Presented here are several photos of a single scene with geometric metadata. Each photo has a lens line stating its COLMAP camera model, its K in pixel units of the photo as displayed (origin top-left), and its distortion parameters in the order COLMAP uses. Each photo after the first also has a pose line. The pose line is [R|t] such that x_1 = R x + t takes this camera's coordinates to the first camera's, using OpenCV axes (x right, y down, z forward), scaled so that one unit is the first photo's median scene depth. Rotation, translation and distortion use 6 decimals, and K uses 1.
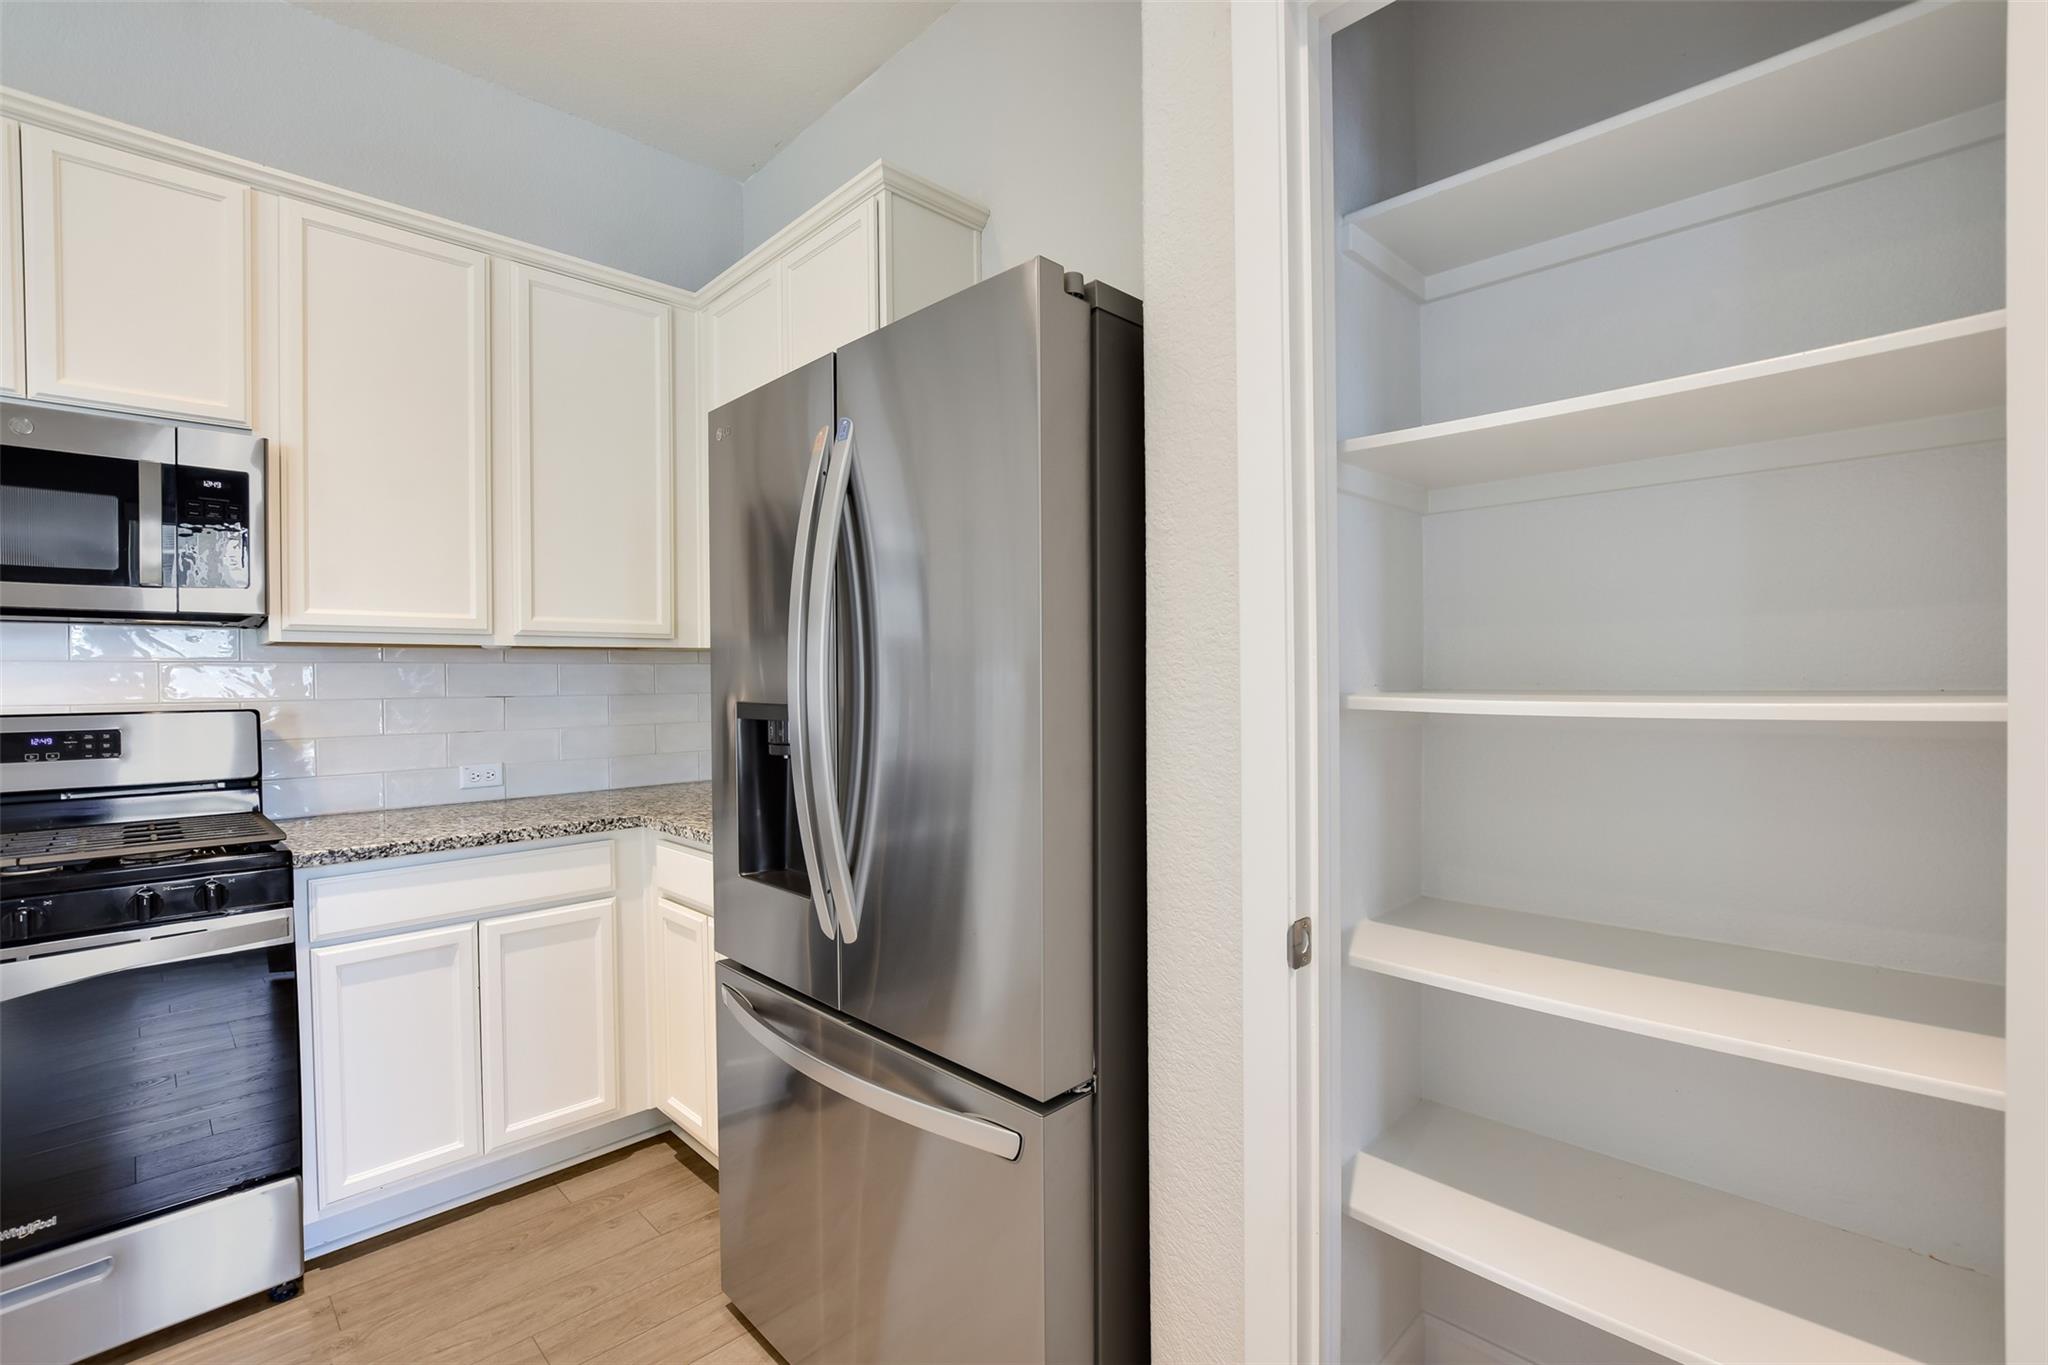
lens RADIAL K [[900.4, 0, 1022.4], [0, 900.4, 685.1], [0, 0, 1]] dist [-0.022237, 0.004550]
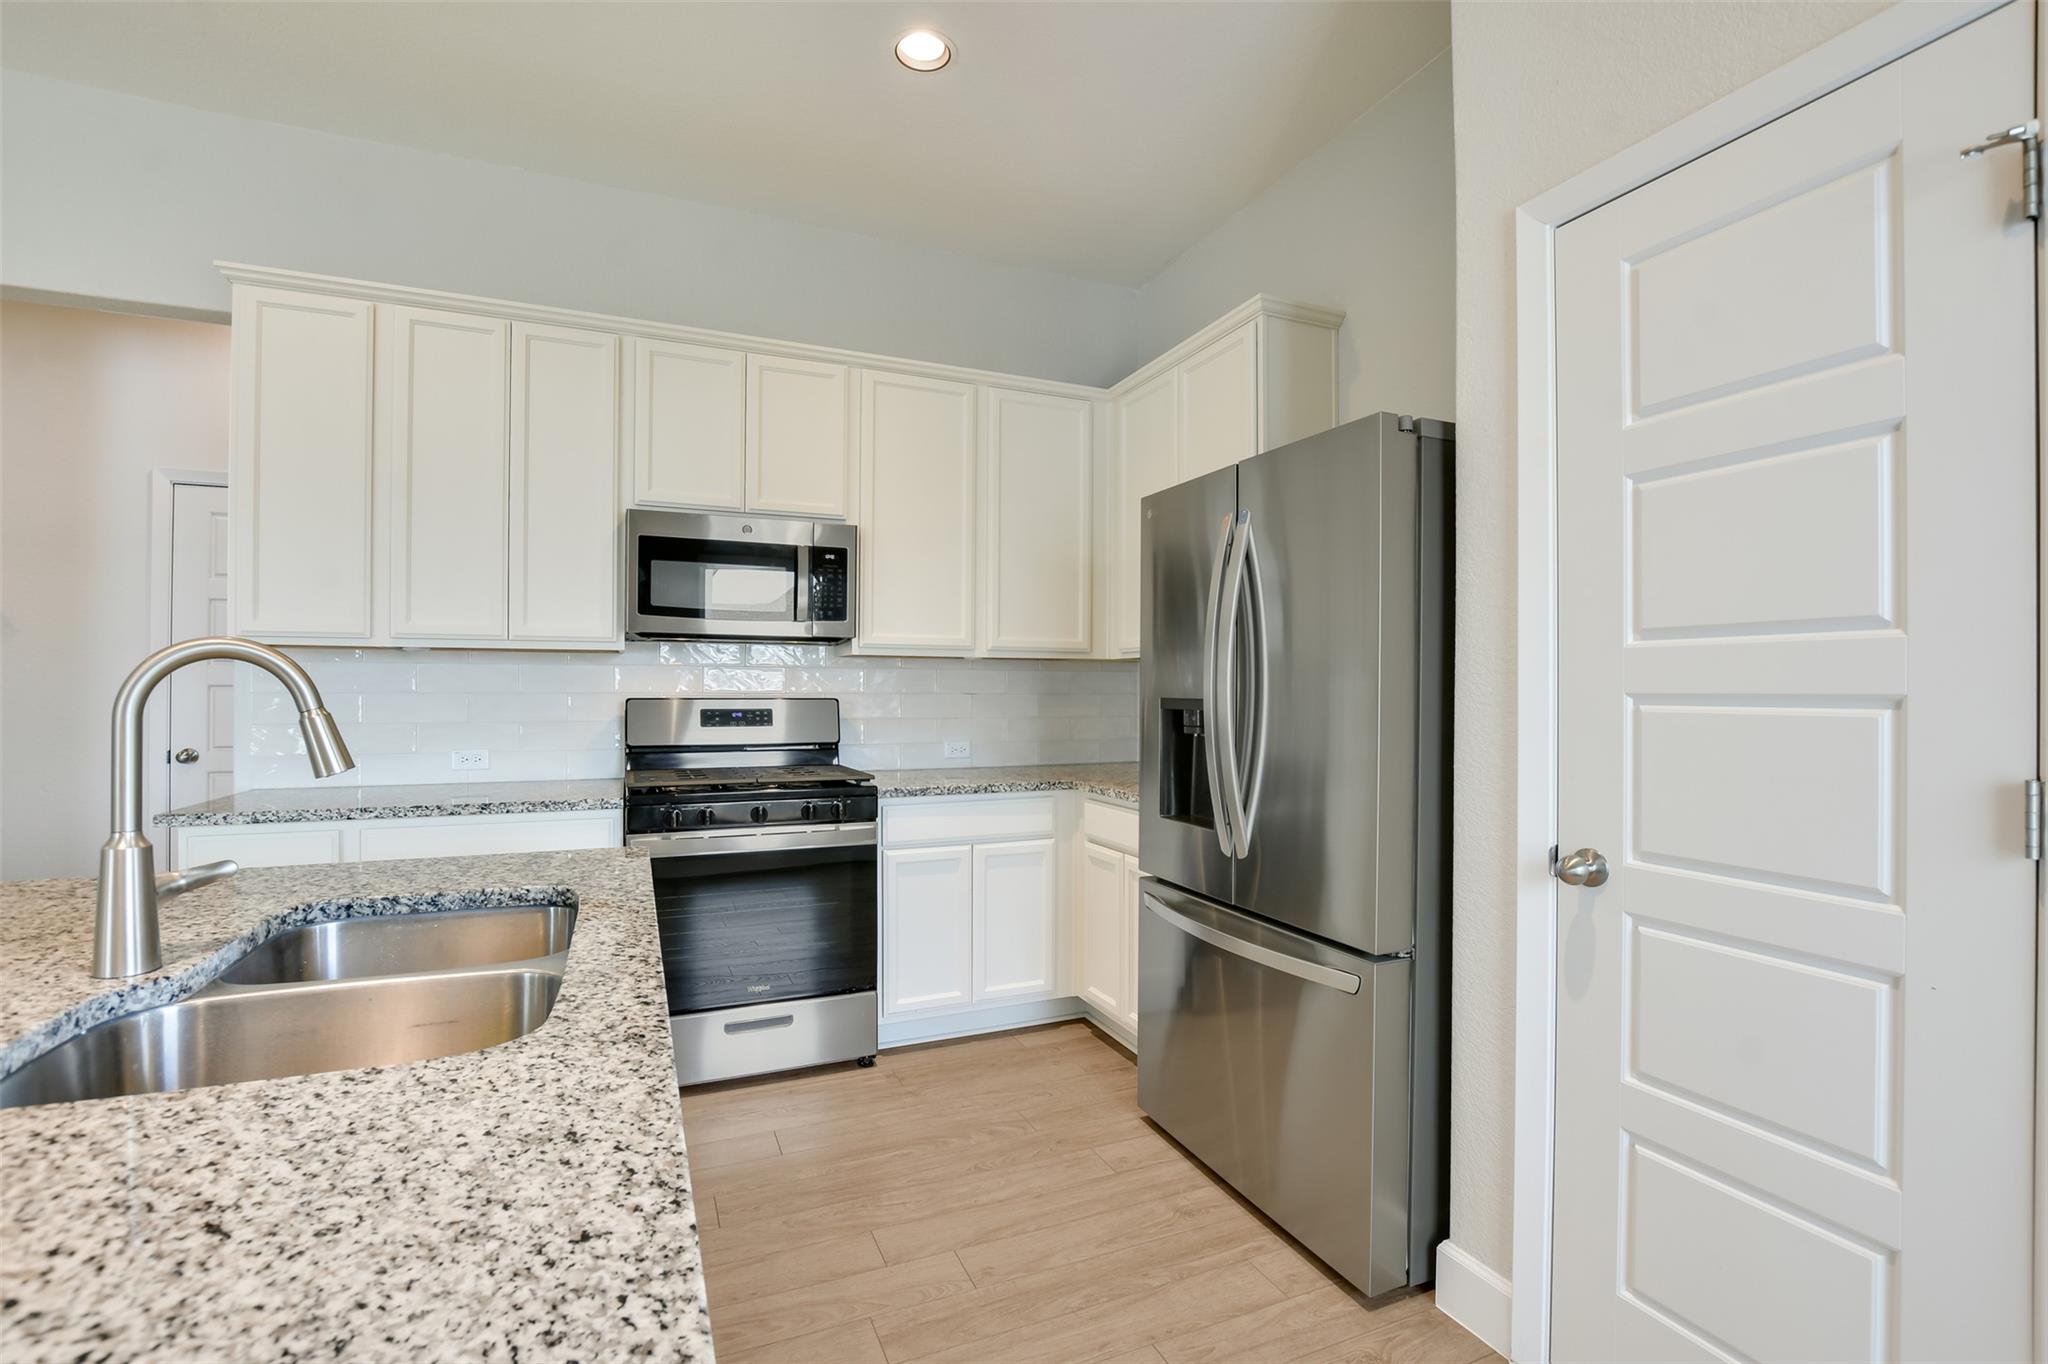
lens RADIAL K [[910.2, 0, 1020.3], [0, 910.2, 687.6], [0, 0, 1]] dist [-0.030292, 0.005296]
pose [[0.931326, 0.014596, -0.363893, 0.007102], [-0.017336, 0.999841, -0.004265, 0.010805], [0.363773, 0.010281, 0.931431, -0.389801]]
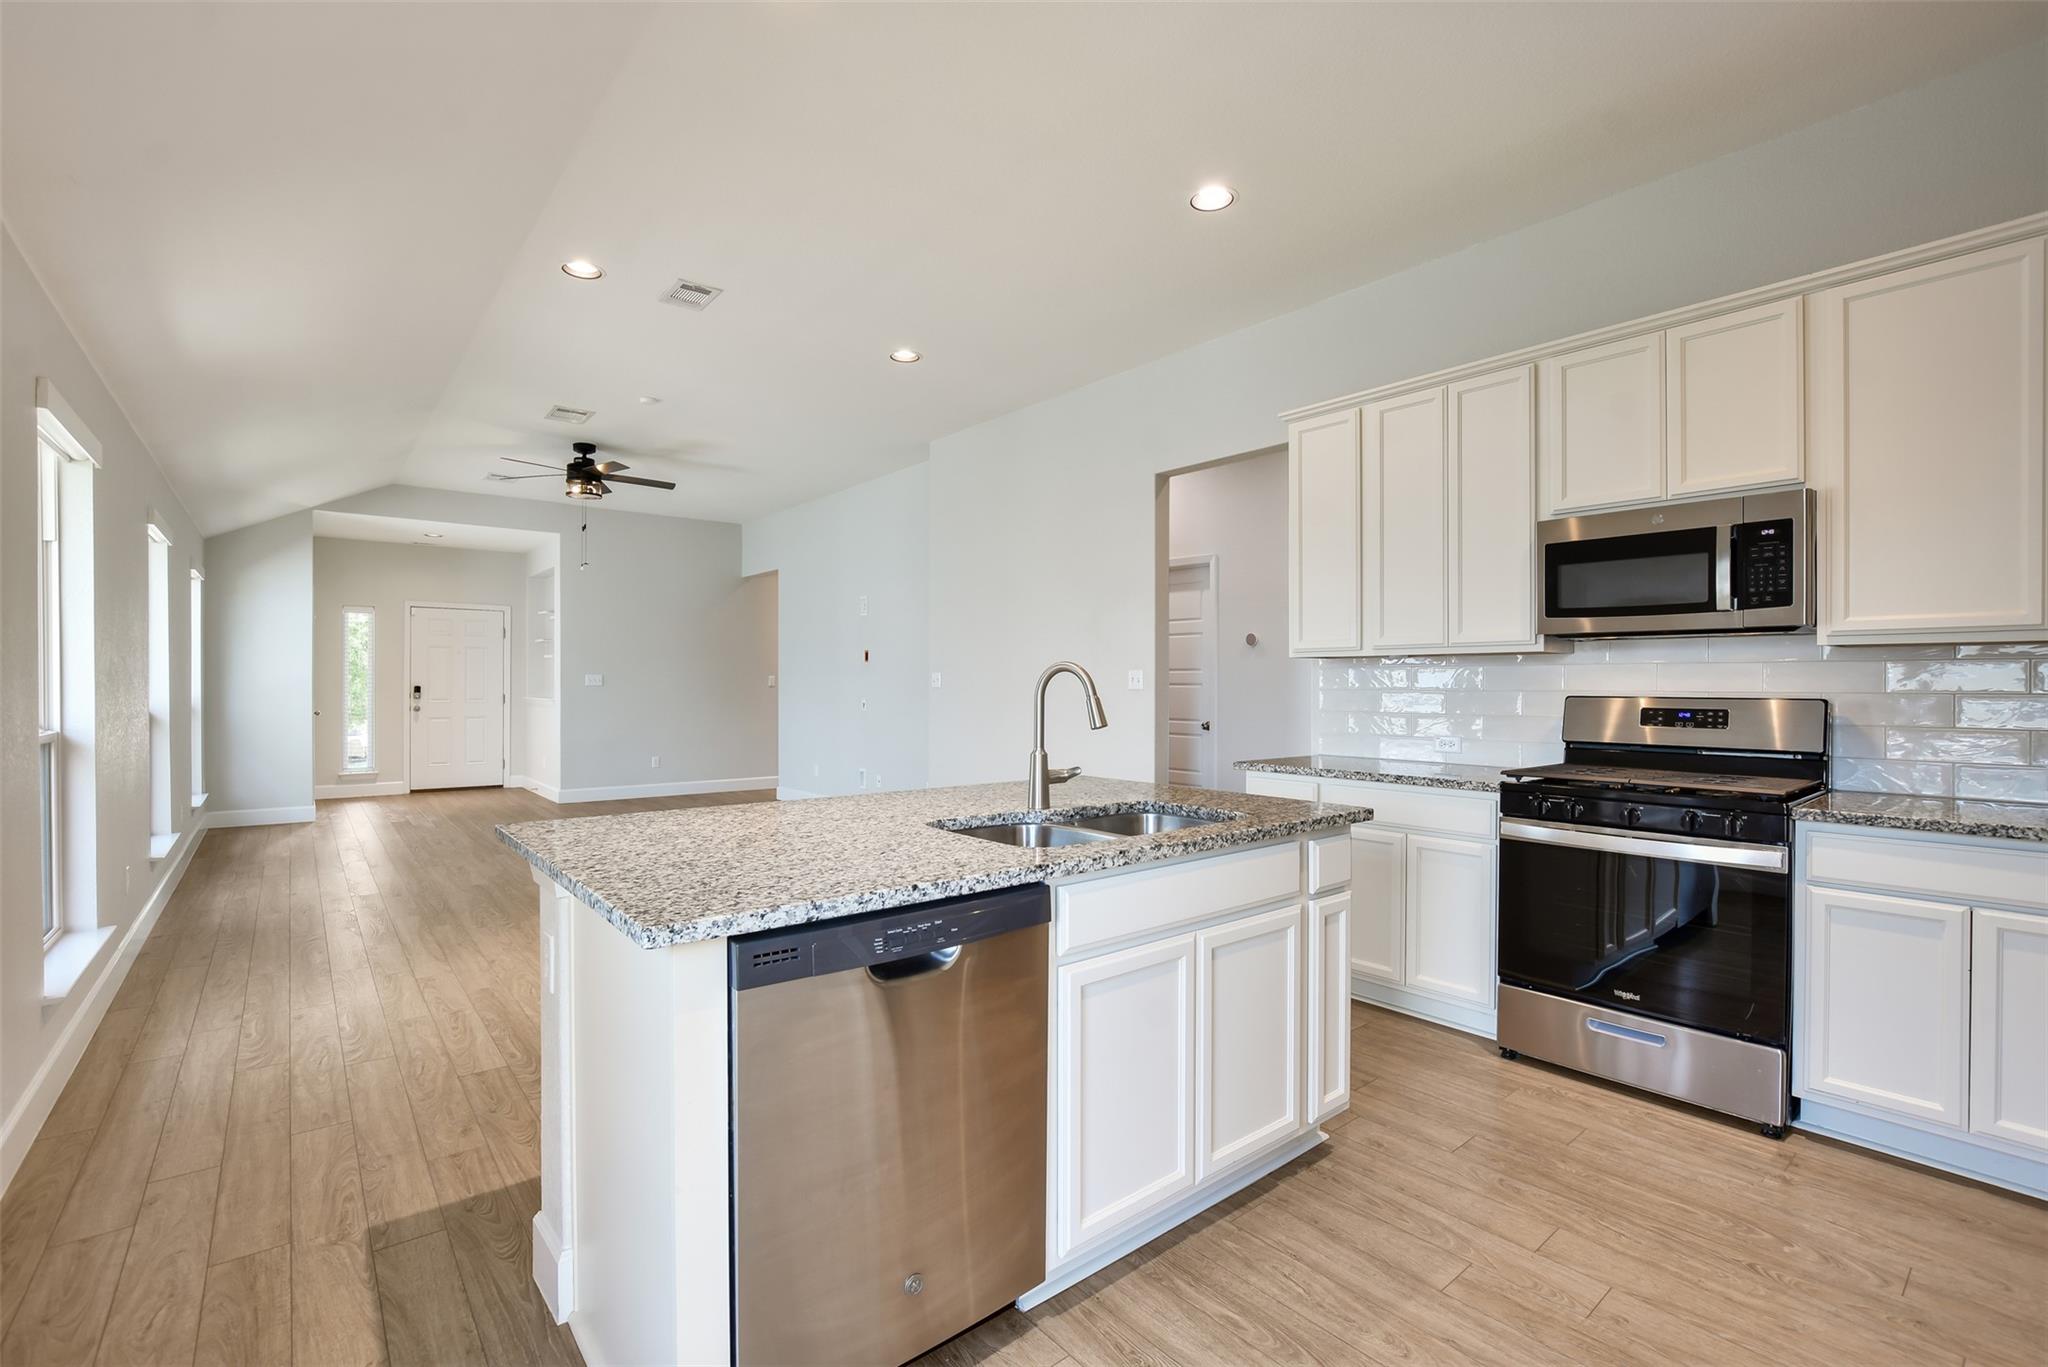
lens RADIAL K [[910.0, 0, 1022.7], [0, 910.0, 686.8], [0, 0, 1]] dist [-0.018155, 0.001689]
pose [[-0.091090, 0.014613, -0.995735, 0.551968], [-0.009350, 0.999836, 0.015528, 0.000969], [0.995799, 0.010725, -0.090939, -0.013343]]
